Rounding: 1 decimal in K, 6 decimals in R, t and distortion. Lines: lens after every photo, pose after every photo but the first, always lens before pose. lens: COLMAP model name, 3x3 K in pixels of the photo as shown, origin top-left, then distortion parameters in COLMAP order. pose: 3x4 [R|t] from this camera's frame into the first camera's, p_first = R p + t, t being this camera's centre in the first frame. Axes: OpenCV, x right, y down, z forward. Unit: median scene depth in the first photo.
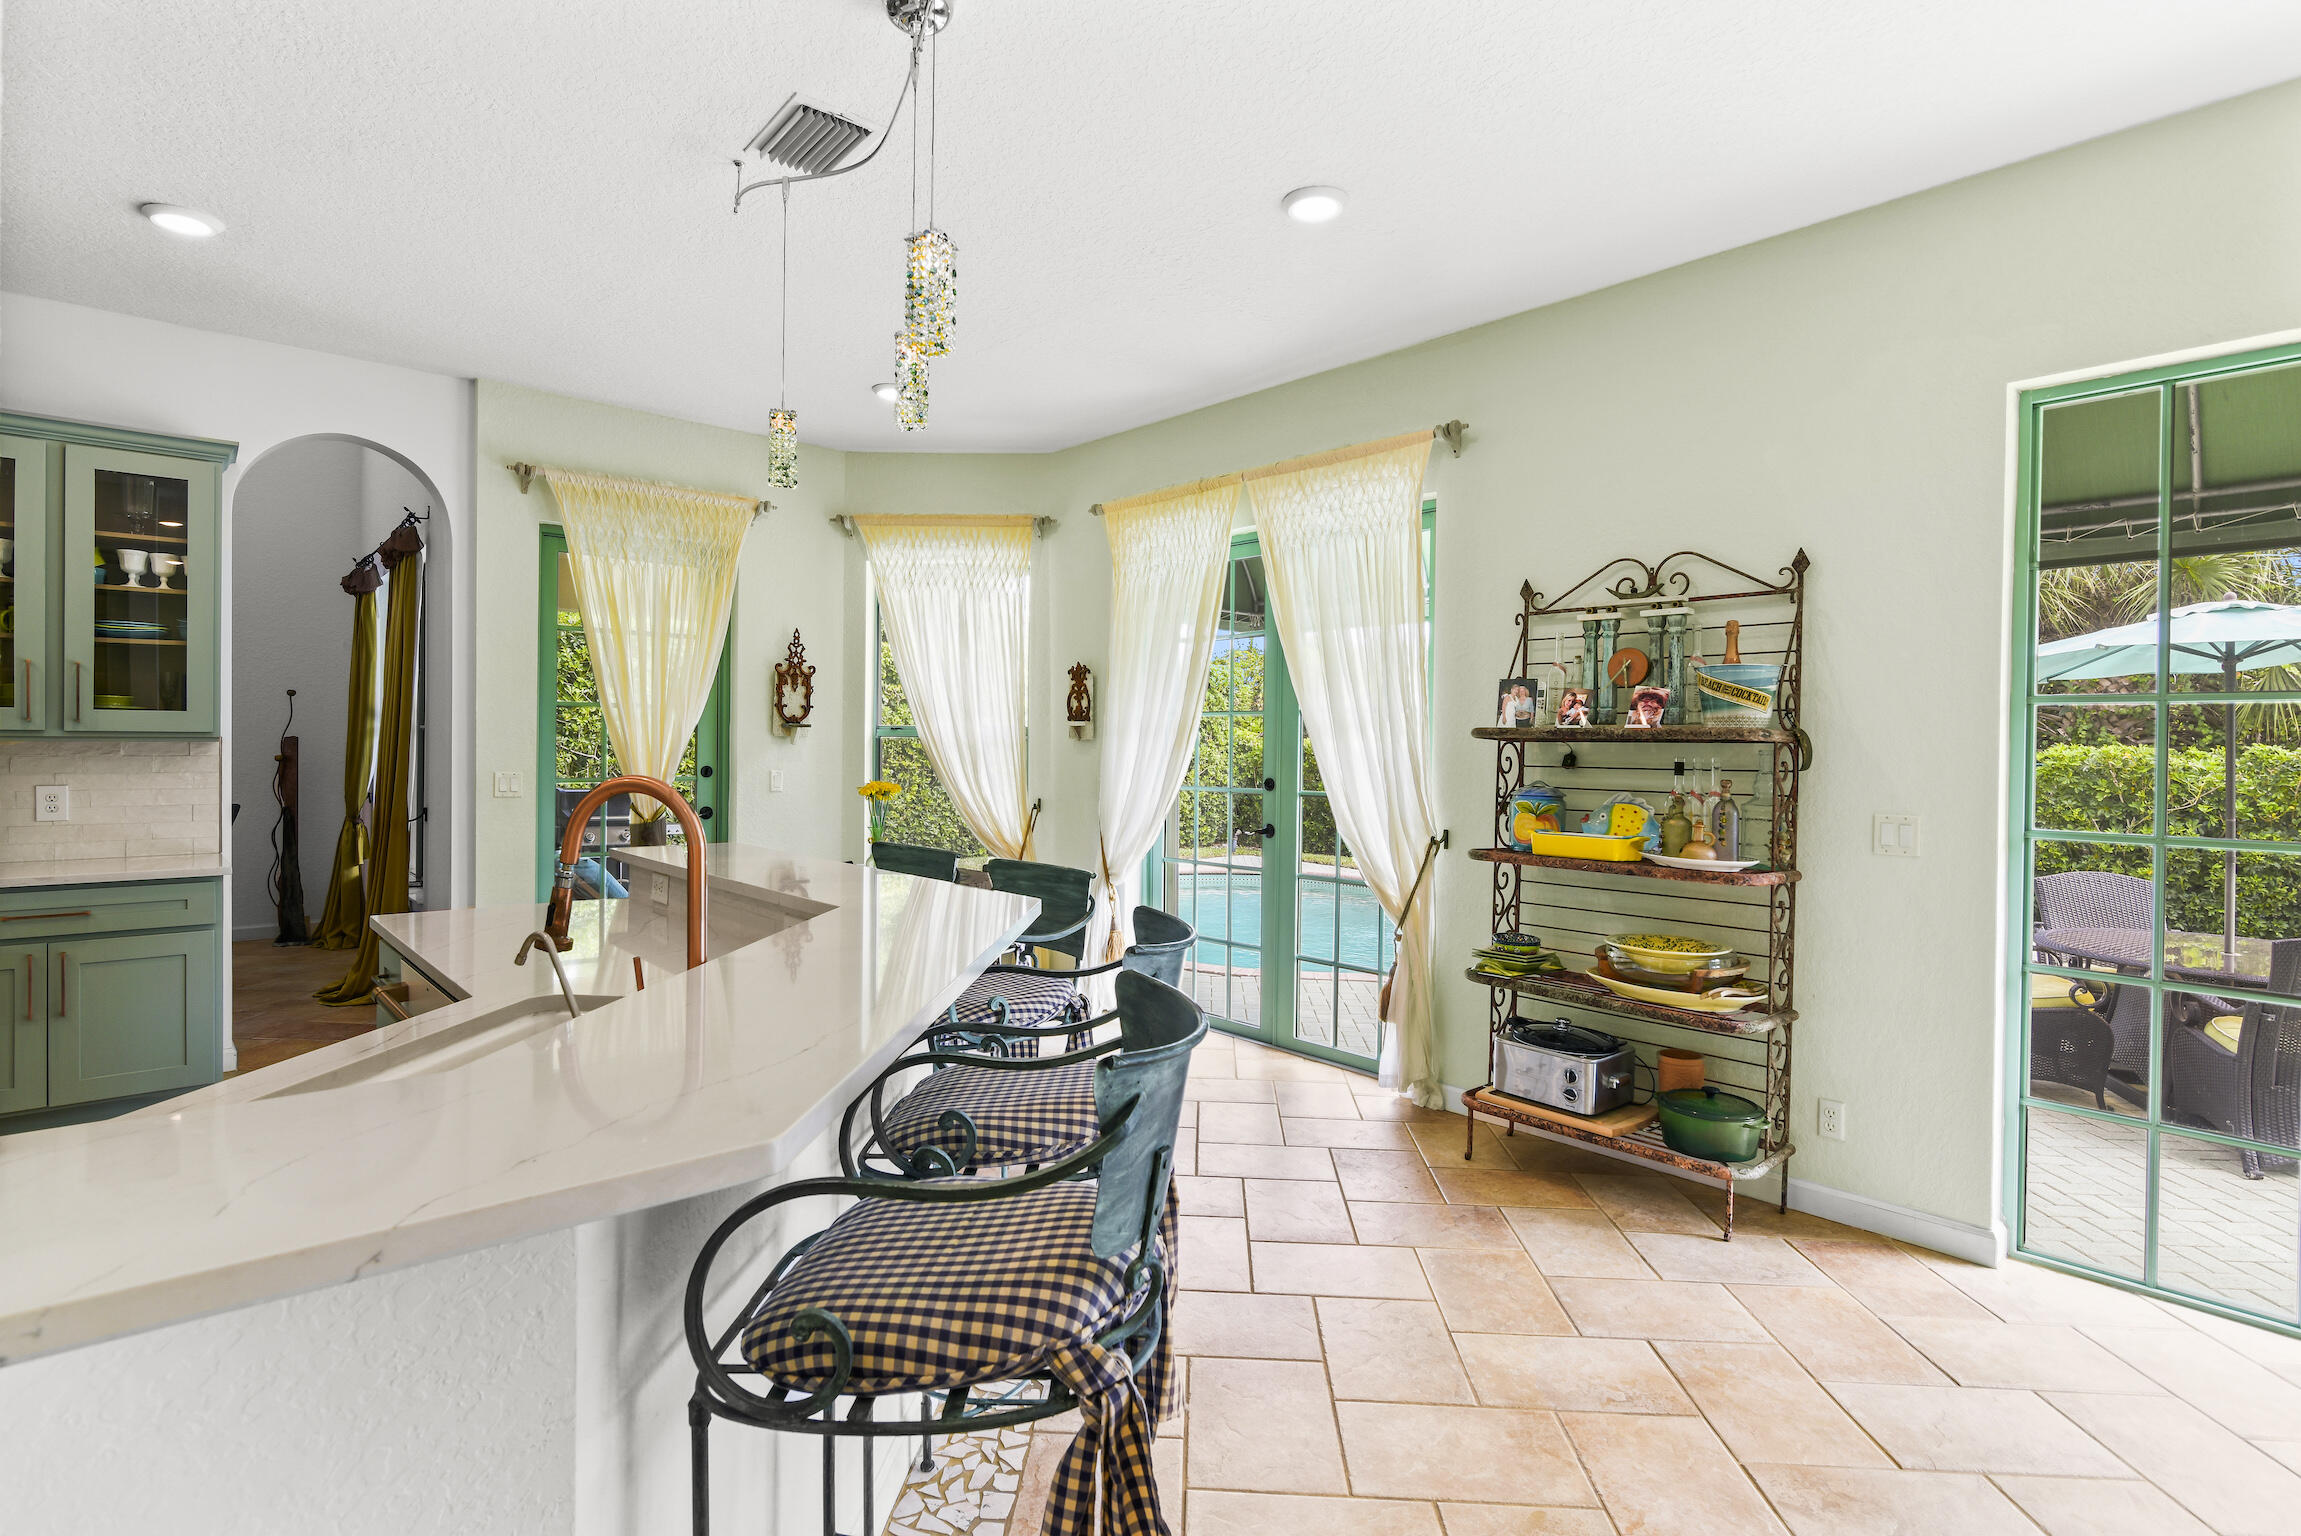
lens RADIAL K [[1122.2, 0, 1147.5], [0, 1122.2, 753.5], [0, 0, 1]] dist [-0.005717, 0.000176]
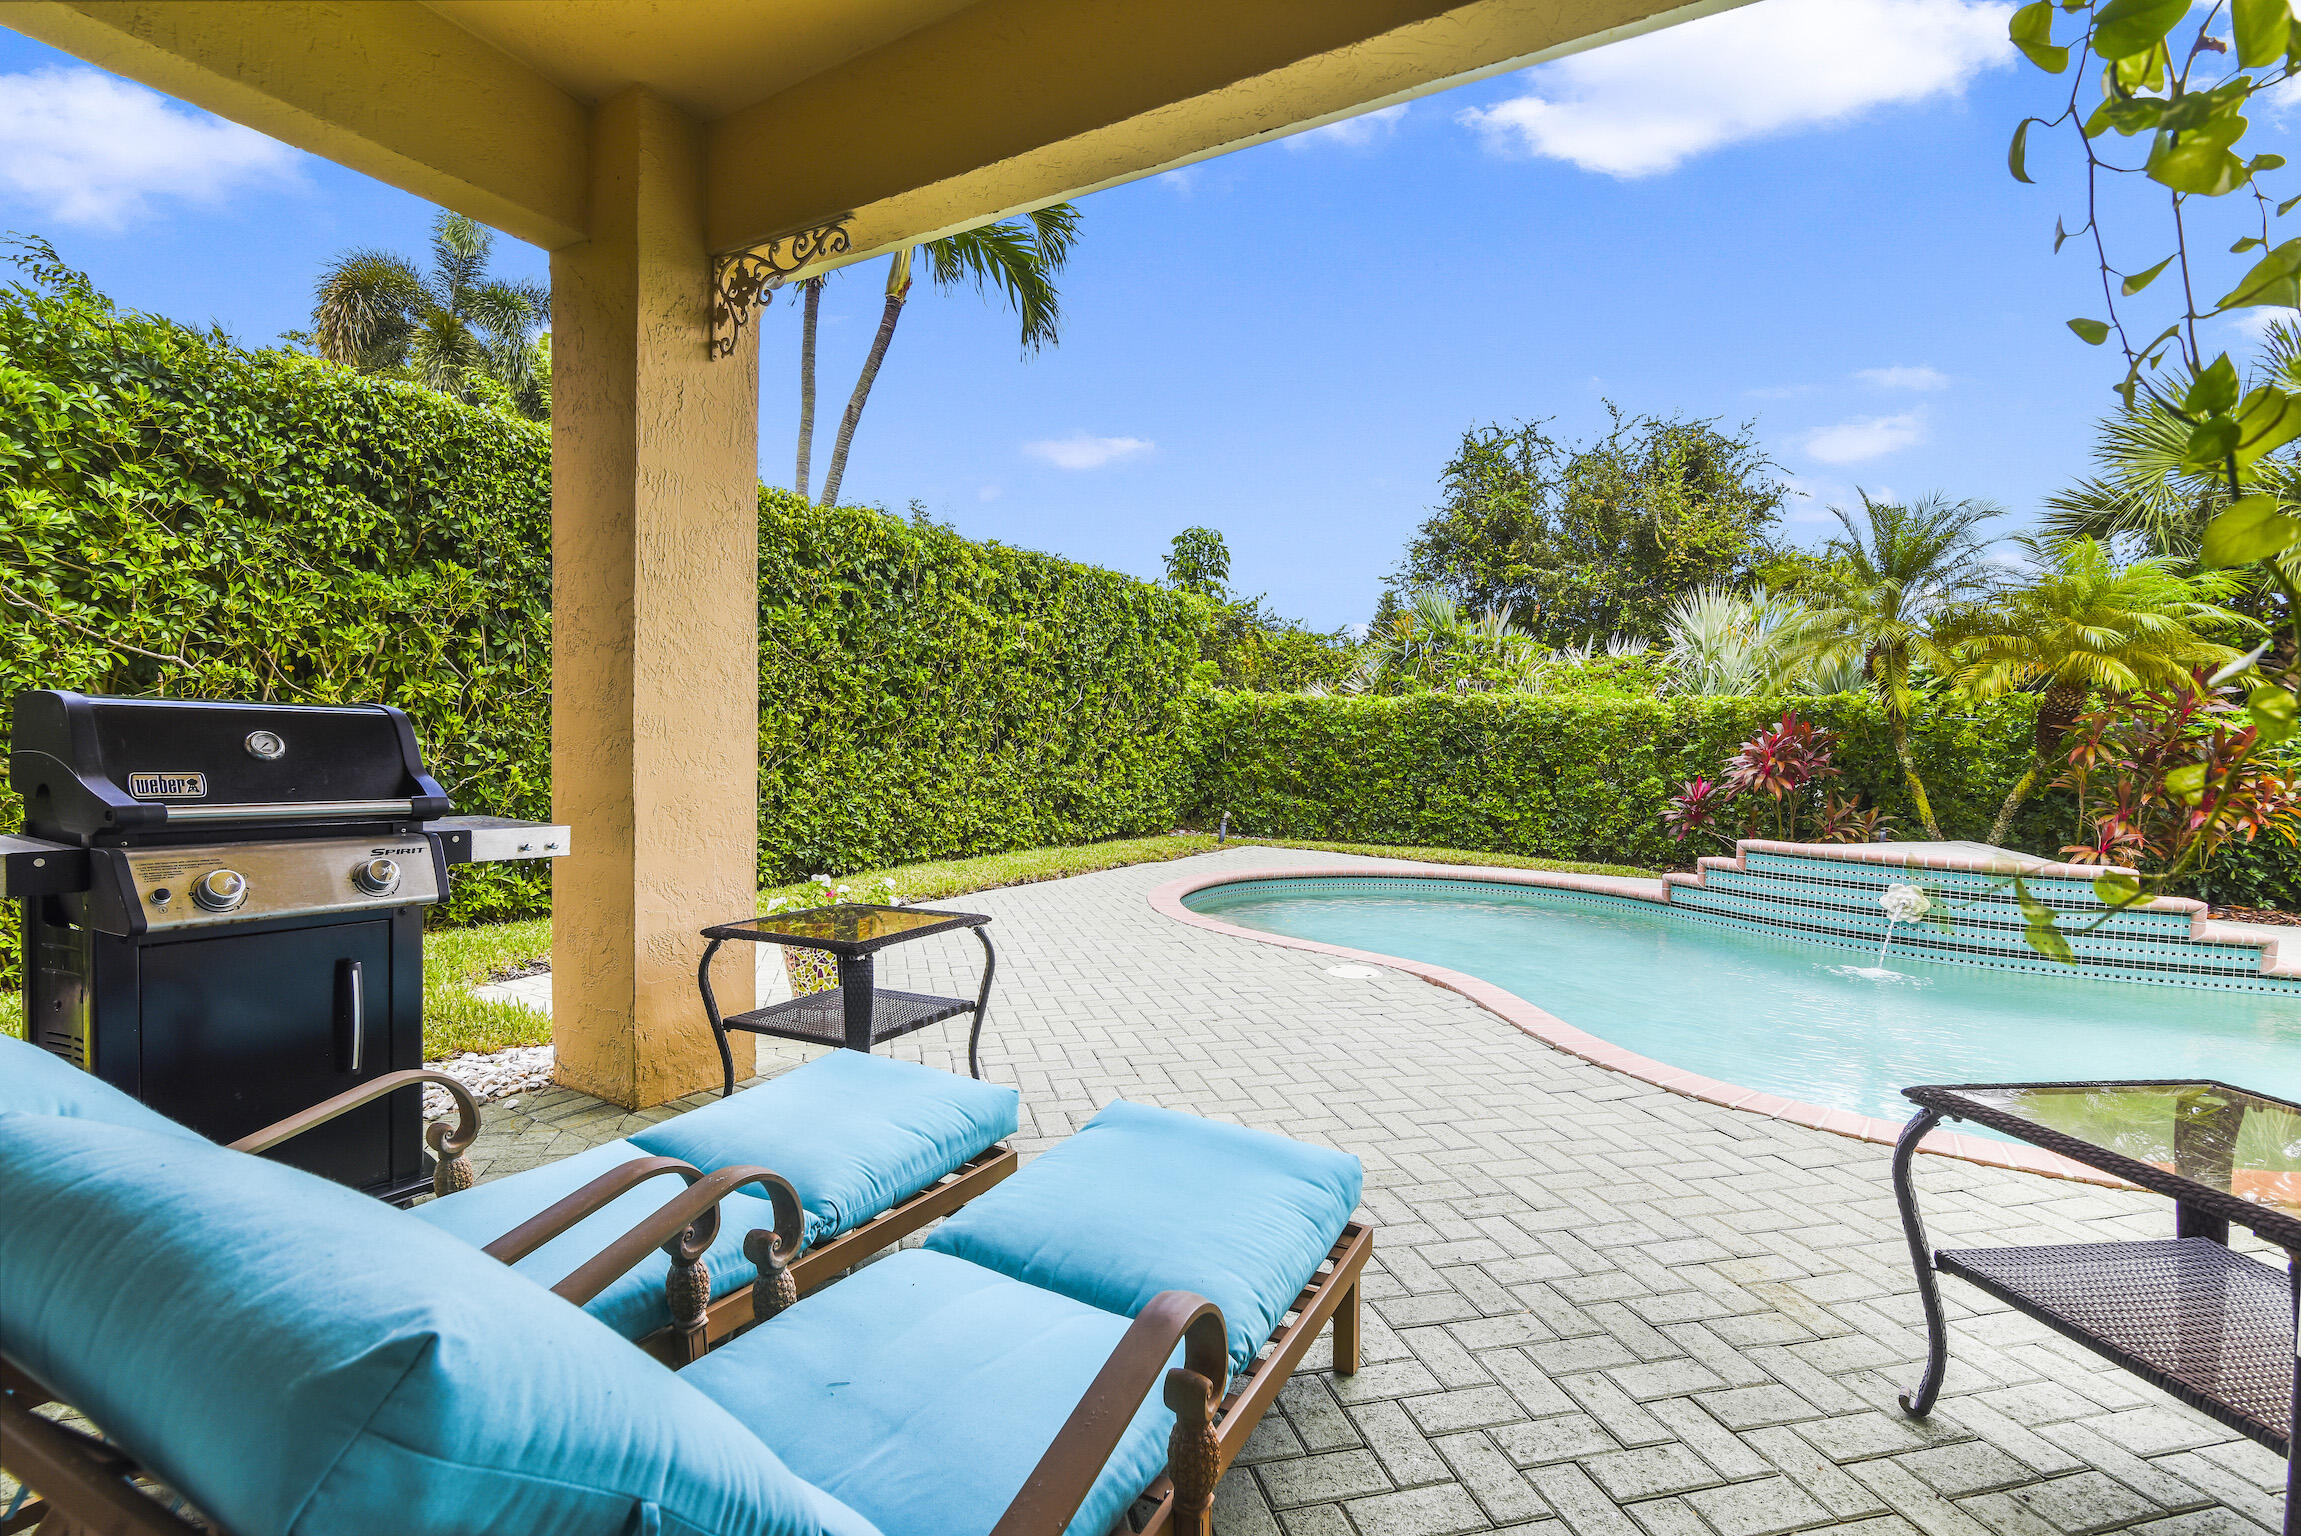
lens RADIAL K [[1058.7, 0, 1132.5], [0, 1058.7, 795.8], [0, 0, 1]] dist [0.001052, -0.000141]
pose [[0.953779, -0.006982, 0.300429, -0.731332], [-0.009685, 0.998497, 0.053952, 0.077660], [-0.300354, -0.054368, 0.952277, 1.373004]]
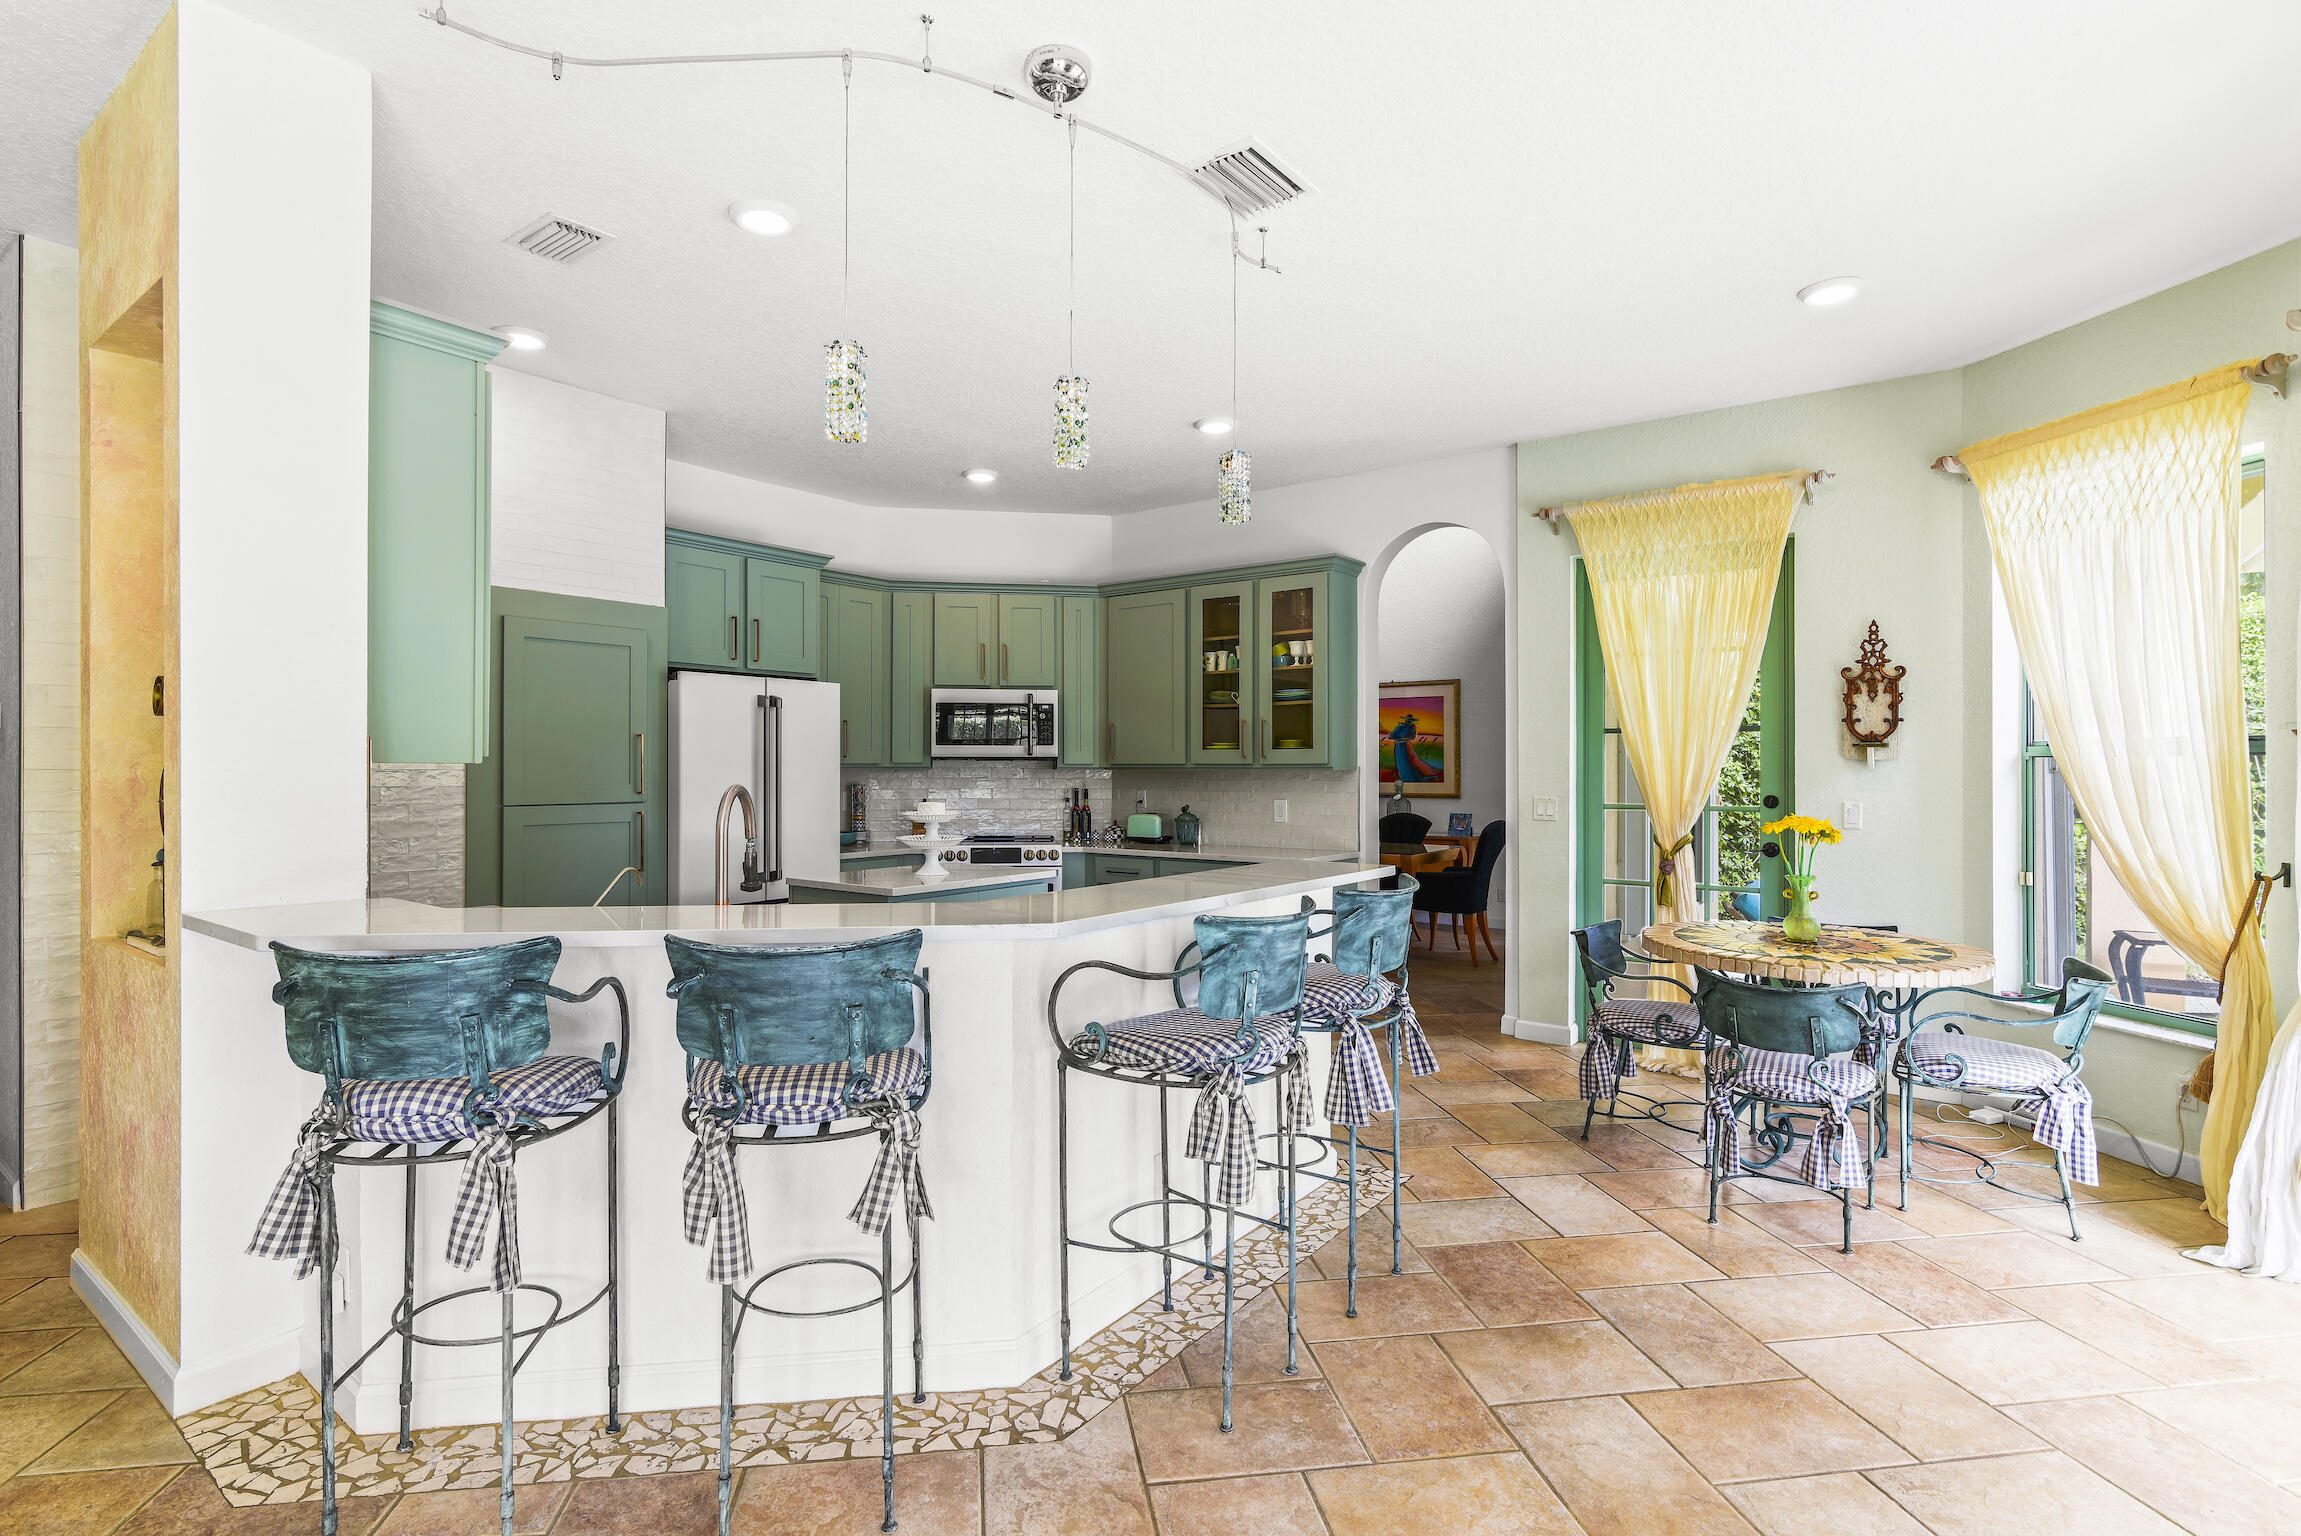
lens RADIAL K [[1107.1, 0, 1140.9], [0, 1107.1, 763.1], [0, 0, 1]] dist [-0.000416, 0.000047]
pose [[0.205145, -0.014172, -0.978629, 0.459701], [-0.005673, 0.999861, -0.015669, 0.003569], [0.978715, 0.008766, 0.205036, 0.476145]]
